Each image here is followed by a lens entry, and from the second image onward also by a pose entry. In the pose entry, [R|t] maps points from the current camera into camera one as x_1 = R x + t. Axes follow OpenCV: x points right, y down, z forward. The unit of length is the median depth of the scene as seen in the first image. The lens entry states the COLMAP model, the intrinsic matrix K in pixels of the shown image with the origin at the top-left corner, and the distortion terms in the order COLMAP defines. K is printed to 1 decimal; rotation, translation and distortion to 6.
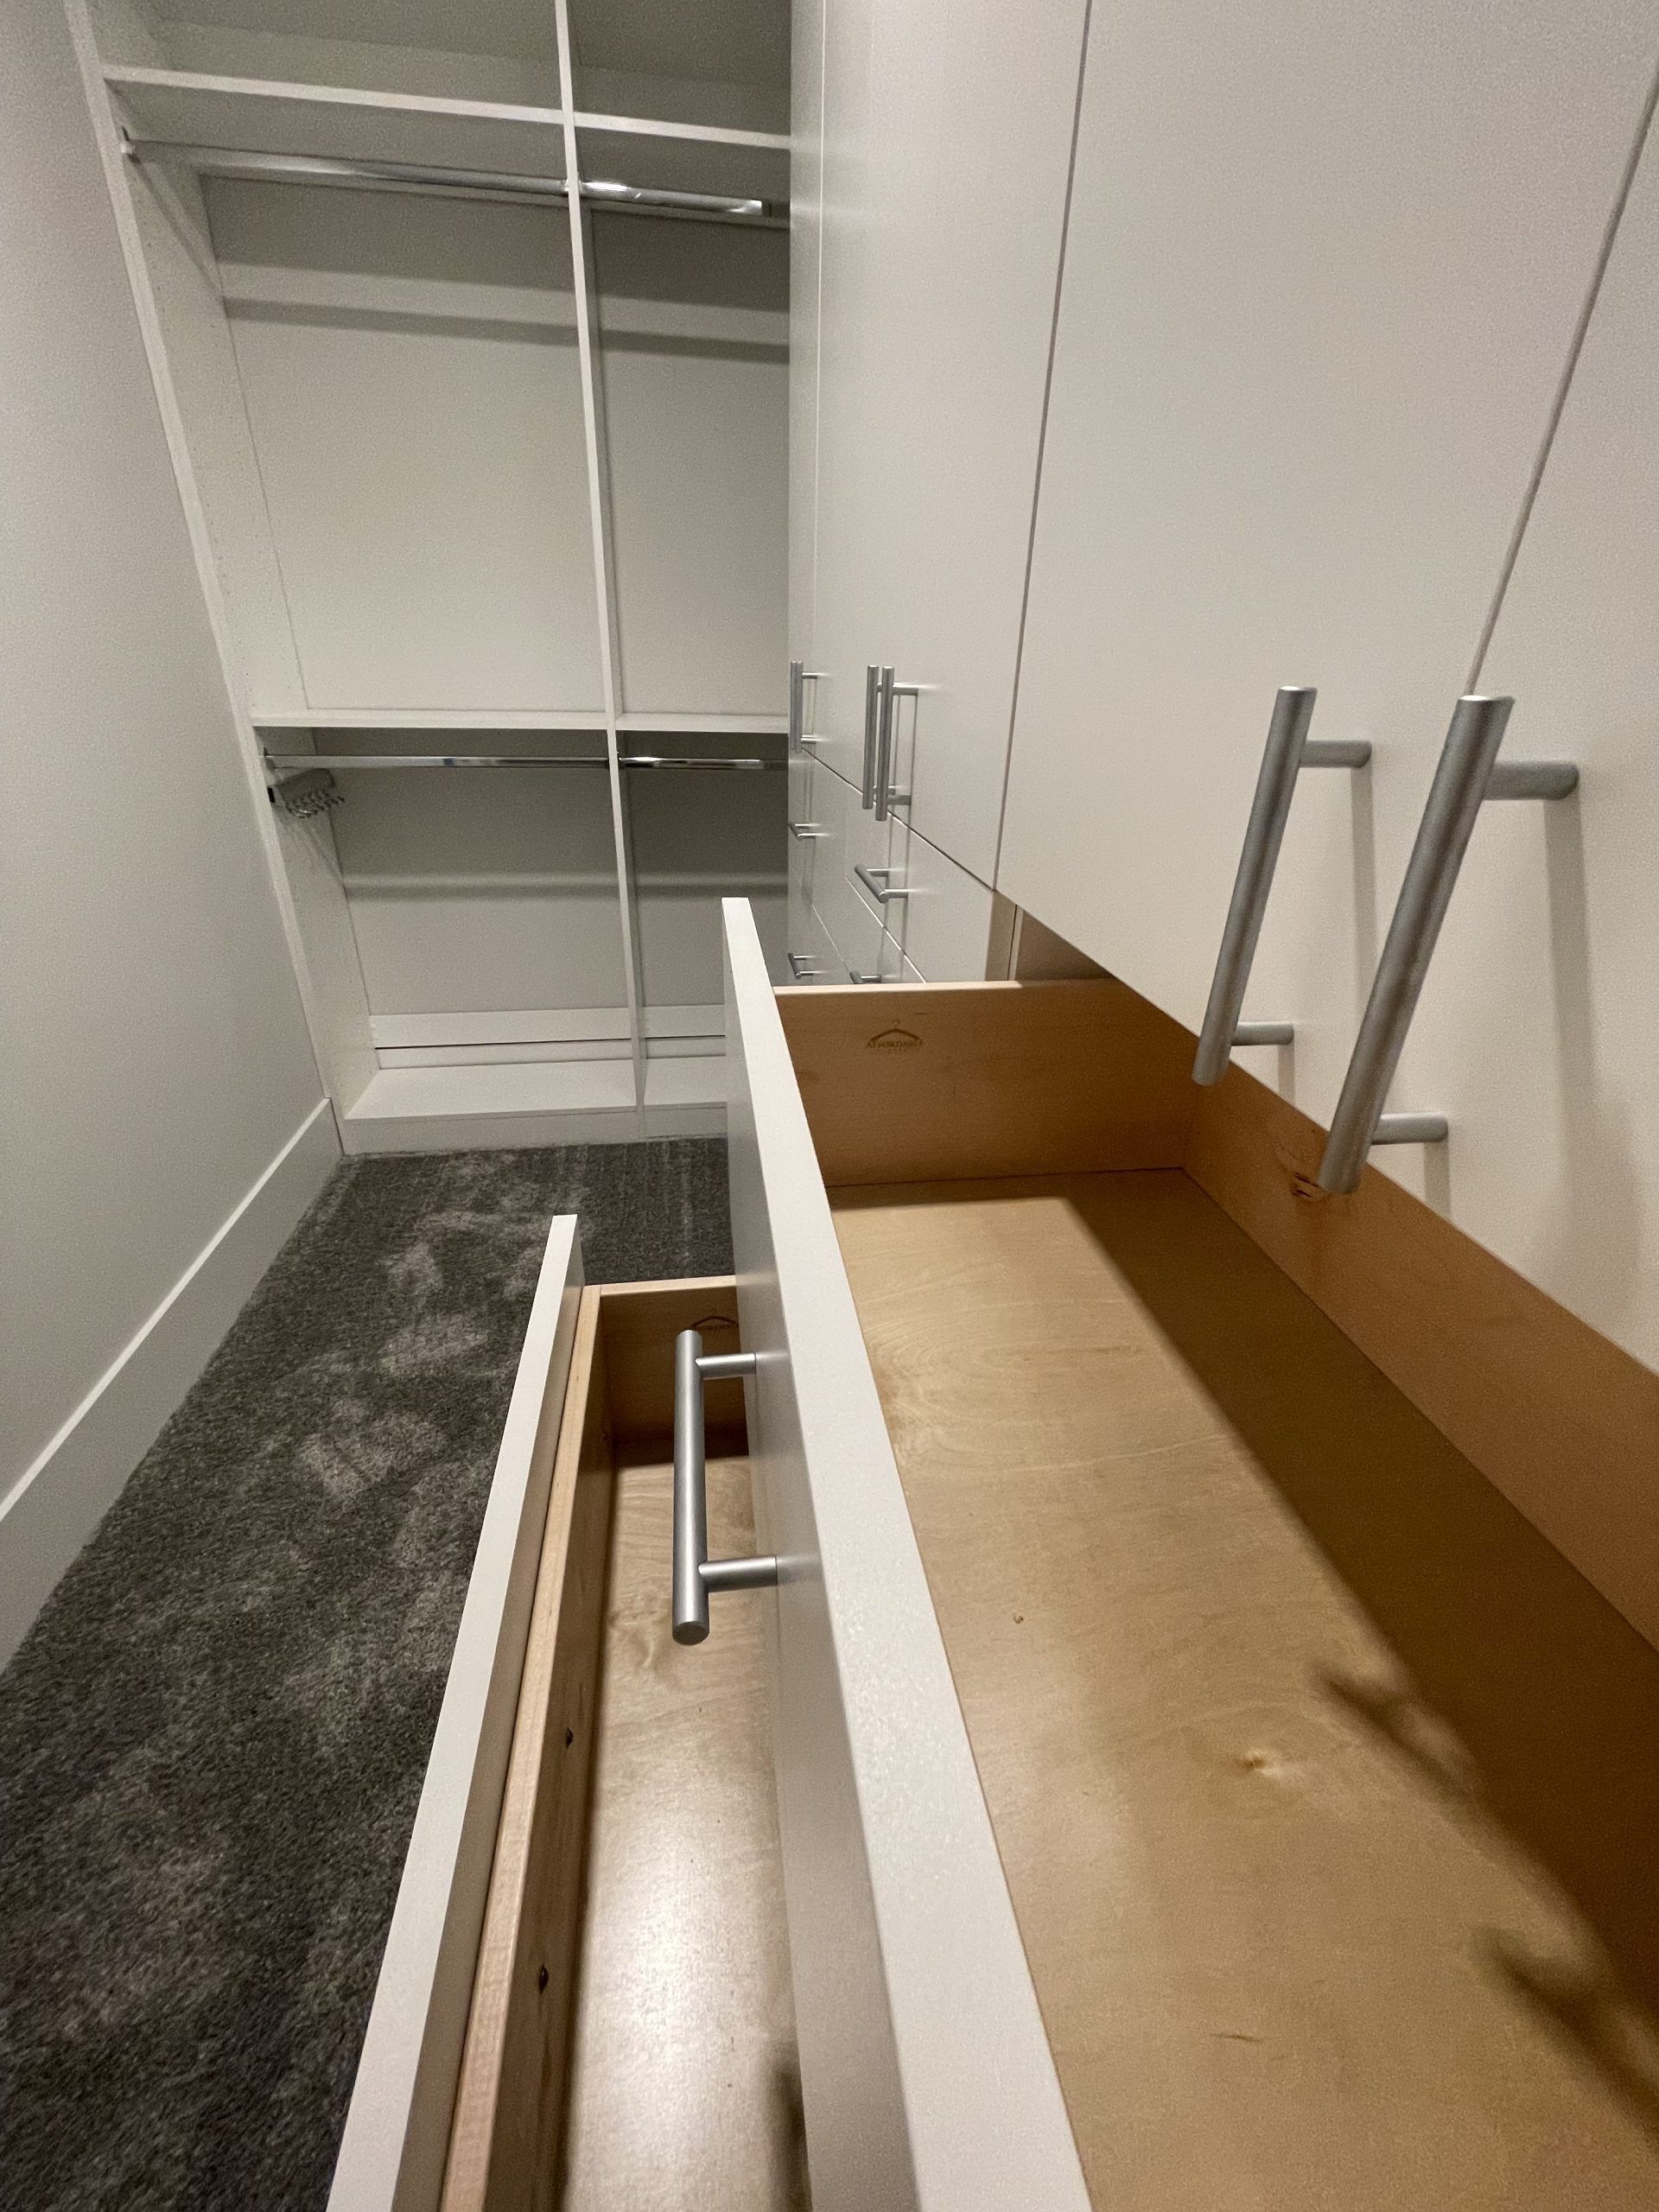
lens RADIAL K [[900.7, 0, 829.5], [0, 900.7, 1106.0], [0, 0, 1]] dist [0.001441, 0.000360]
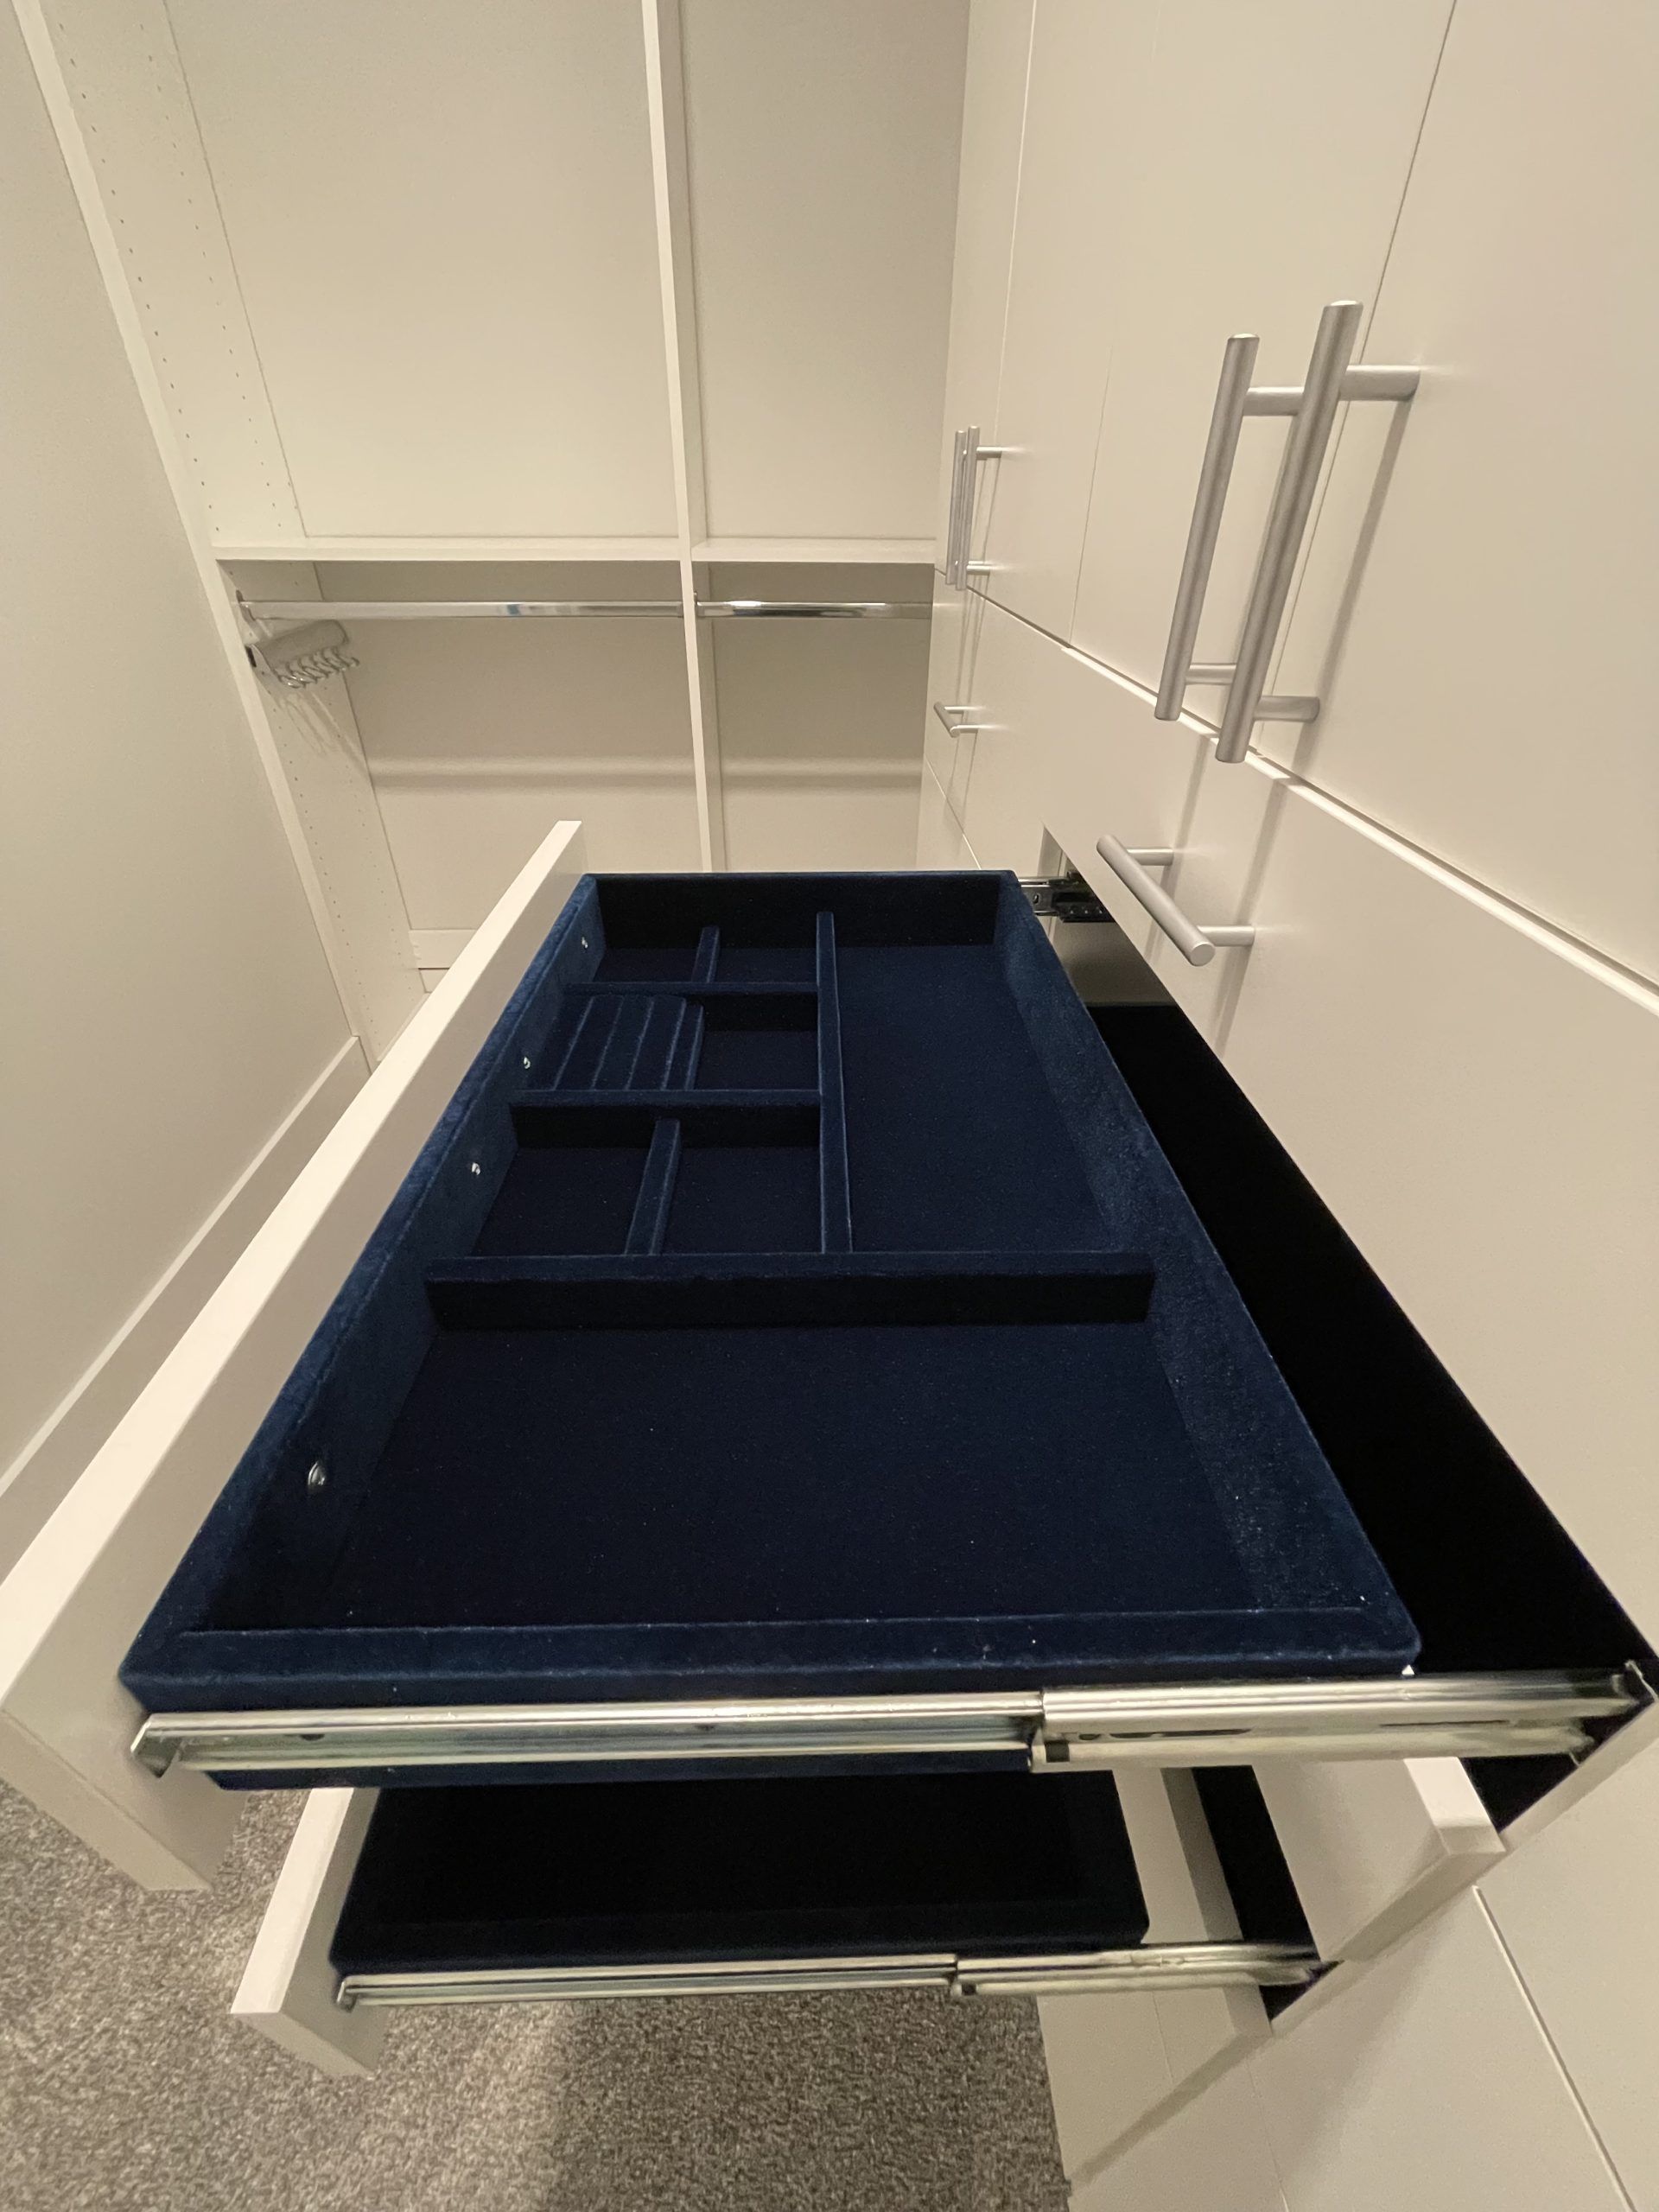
lens RADIAL K [[900.7, 0, 829.5], [0, 900.7, 1106.0], [0, 0, 1]] dist [0.001441, 0.000360]
pose [[0.993511, 0.050952, -0.101686, -0.031790], [-0.036158, 0.989155, 0.142355, -0.092494], [0.107836, -0.137754, 0.984579, 0.241462]]
